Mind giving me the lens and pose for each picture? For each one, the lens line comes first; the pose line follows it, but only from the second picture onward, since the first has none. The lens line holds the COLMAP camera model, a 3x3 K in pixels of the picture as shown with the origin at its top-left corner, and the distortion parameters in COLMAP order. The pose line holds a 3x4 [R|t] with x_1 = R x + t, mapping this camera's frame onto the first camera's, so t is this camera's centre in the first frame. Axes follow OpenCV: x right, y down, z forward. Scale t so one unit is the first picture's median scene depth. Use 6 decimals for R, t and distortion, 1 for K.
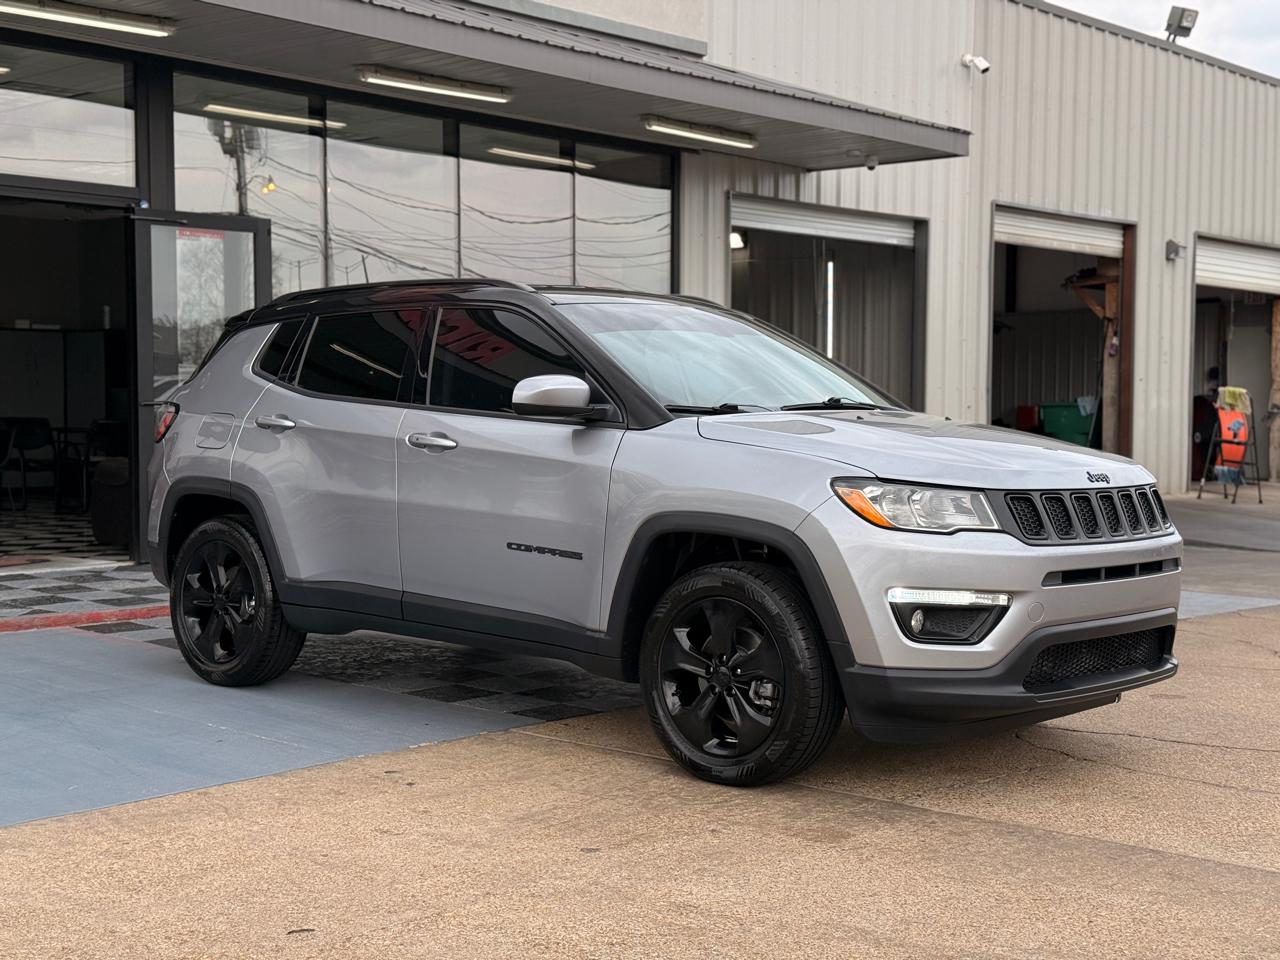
lens RADIAL K [[1792.5, 0, 643.9], [0, 1792.5, 479.7], [0, 0, 1]] dist [0.118980, 0.000000]
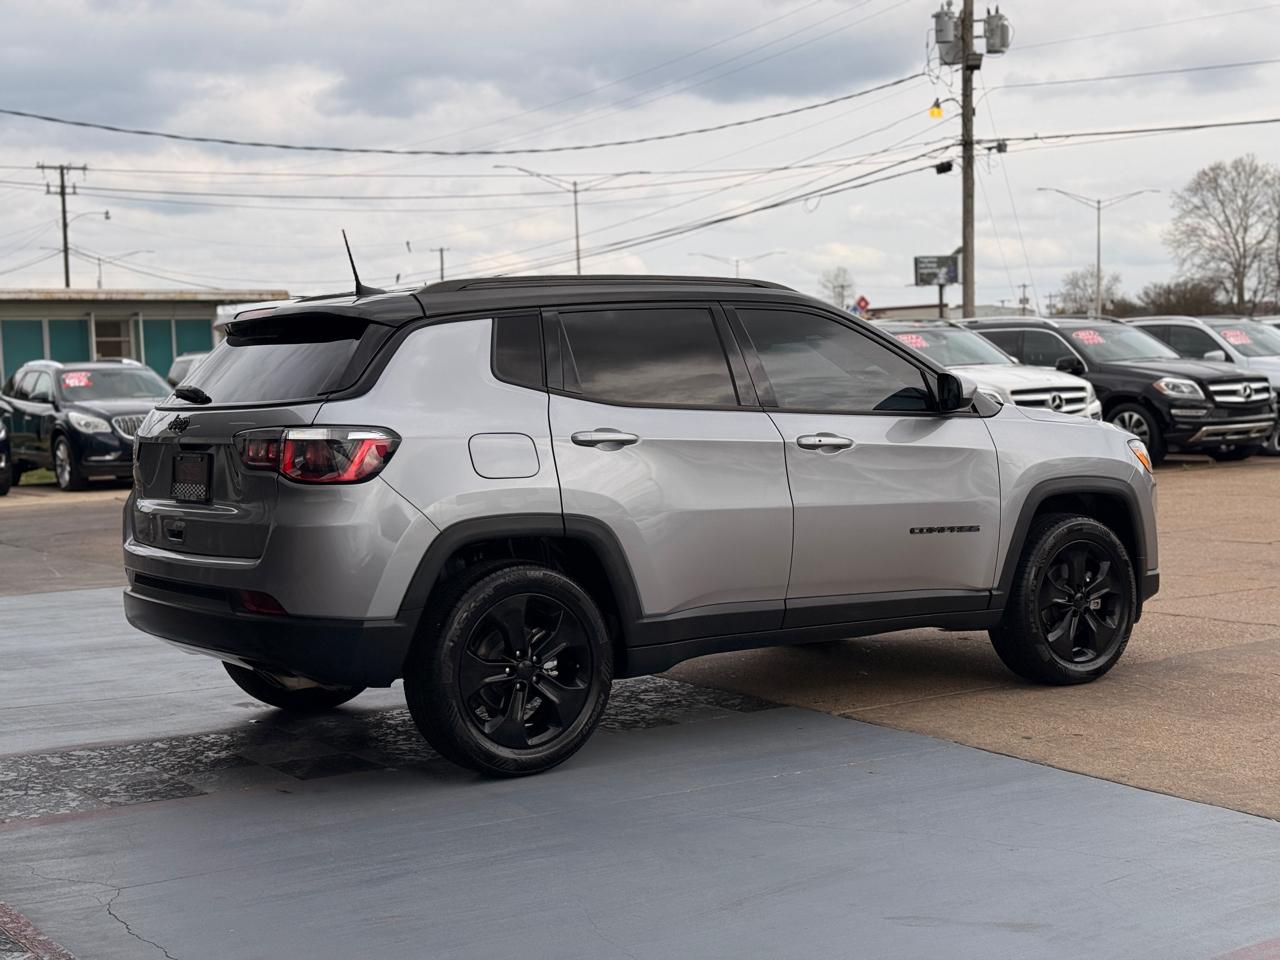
lens RADIAL K [[1792.5, 0, 646.6], [0, 1792.5, 475.7], [0, 0, 1]] dist [0.118980, 0.000000]
pose [[0.216653, -0.067595, 0.973906, -0.971384], [0.068652, 0.996185, 0.053869, -0.054993], [-0.973832, 0.055189, 0.220467, 0.760546]]
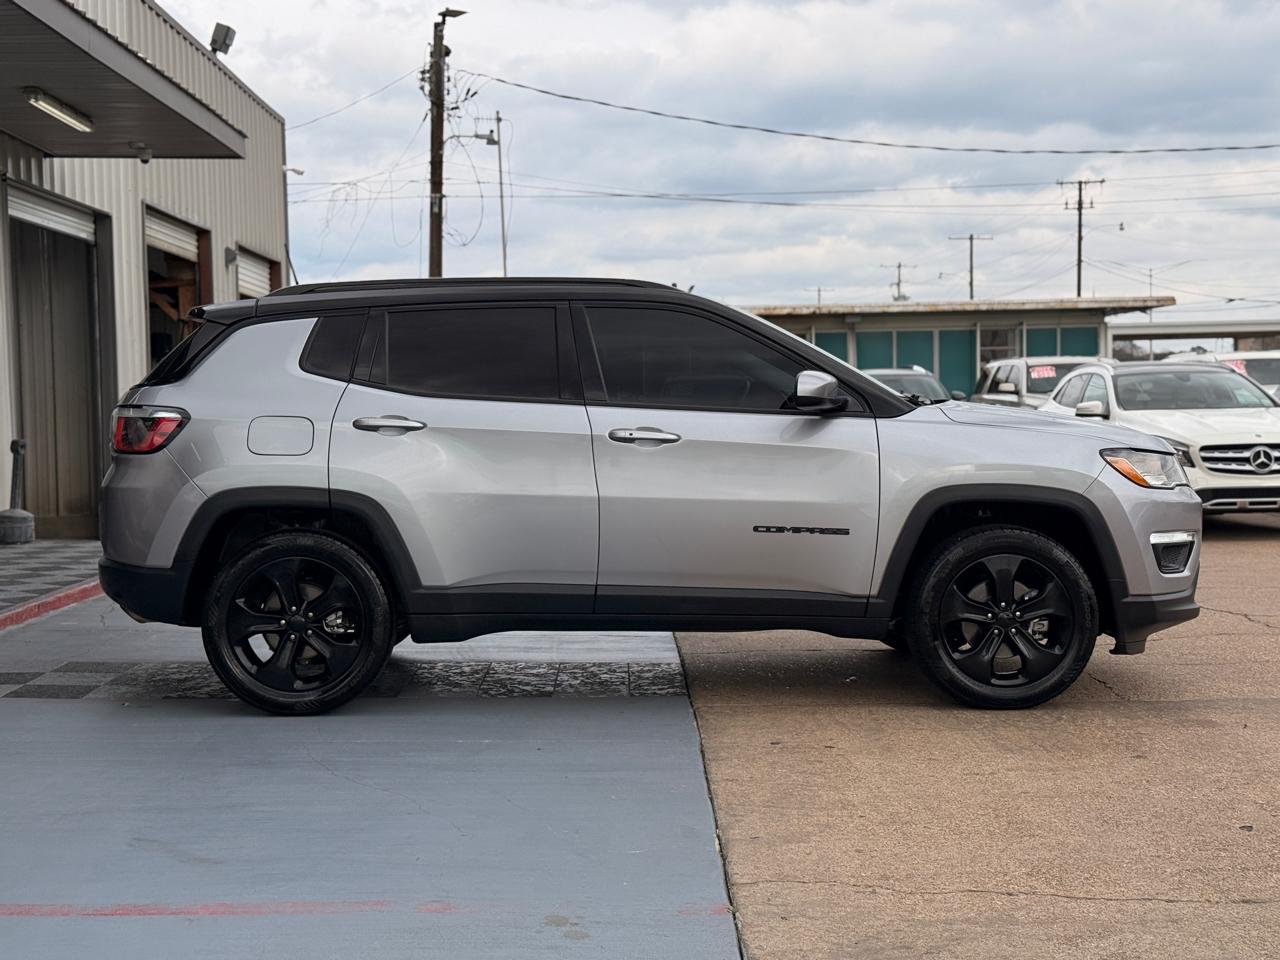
lens RADIAL K [[1792.5, 0, 650.6], [0, 1792.5, 491.3], [0, 0, 1]] dist [0.118980, 0.000000]
pose [[0.724232, -0.047783, 0.687898, -0.716630], [0.044851, 0.998748, 0.022155, -0.010433], [-0.688096, 0.014808, 0.725469, 0.216472]]
